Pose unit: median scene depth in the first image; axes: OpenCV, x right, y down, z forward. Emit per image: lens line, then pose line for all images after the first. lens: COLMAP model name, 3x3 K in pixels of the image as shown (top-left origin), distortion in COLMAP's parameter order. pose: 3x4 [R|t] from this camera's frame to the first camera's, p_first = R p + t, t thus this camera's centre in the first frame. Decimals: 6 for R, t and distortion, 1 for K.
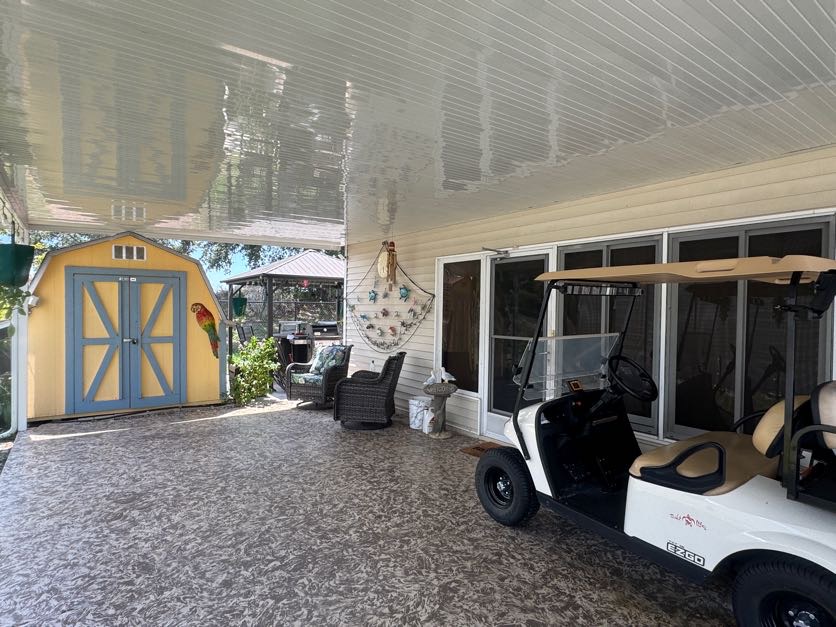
lens RADIAL K [[462.4, 0, 420.3], [0, 462.4, 314.1], [0, 0, 1]] dist [-0.010635, -0.001201]
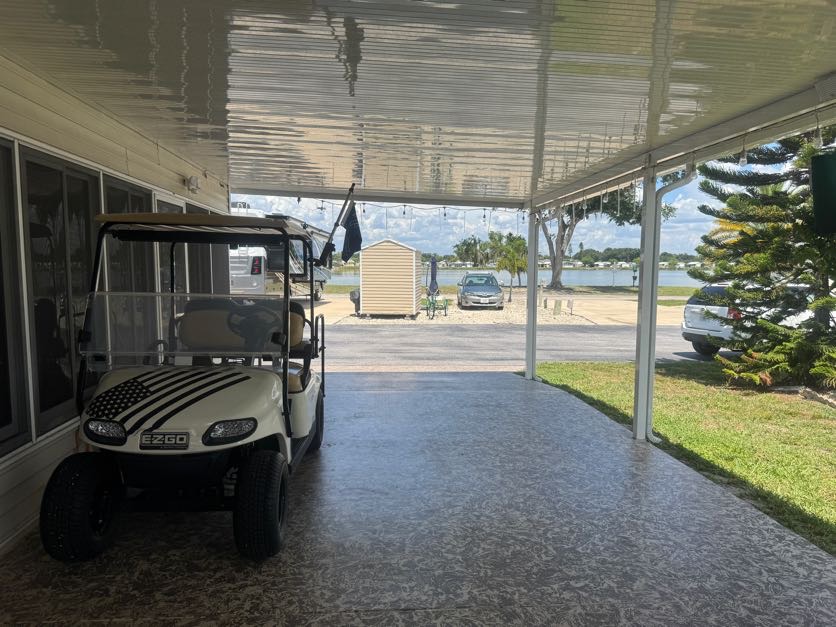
lens RADIAL K [[580.2, 0, 422.4], [0, 580.2, 315.9], [0, 0, 1]] dist [0.039149, -0.039471]
pose [[-0.851177, -0.075136, 0.519474, -0.286409], [-0.021107, 0.993800, 0.109157, -0.016755], [-0.524455, 0.081947, -0.847486, 0.968612]]
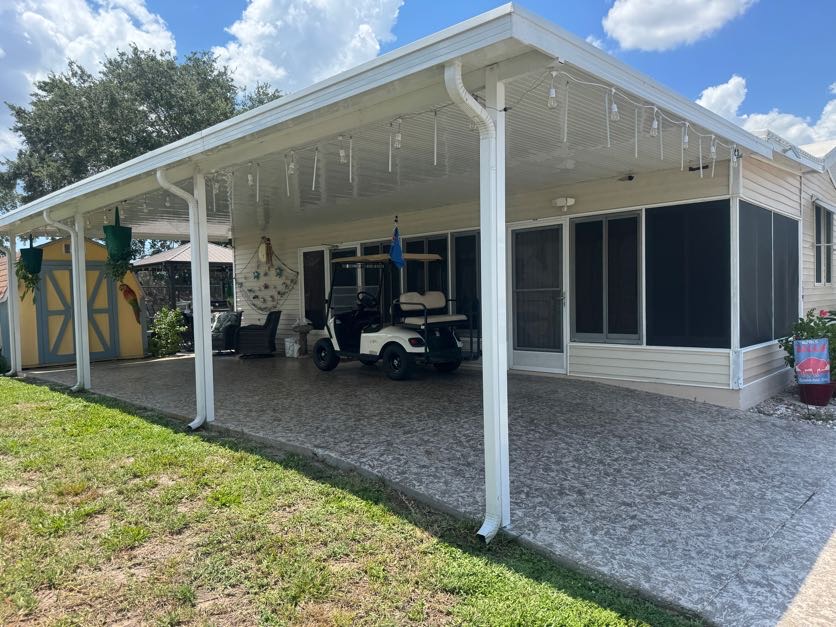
lens RADIAL K [[580.2, 0, 417.0], [0, 580.2, 317.7], [0, 0, 1]] dist [0.039149, -0.039471]
pose [[0.983127, -0.045944, 0.177062, 0.069608], [0.041123, 0.998679, 0.030803, 0.065934], [-0.178244, -0.023002, 0.983717, -0.985719]]
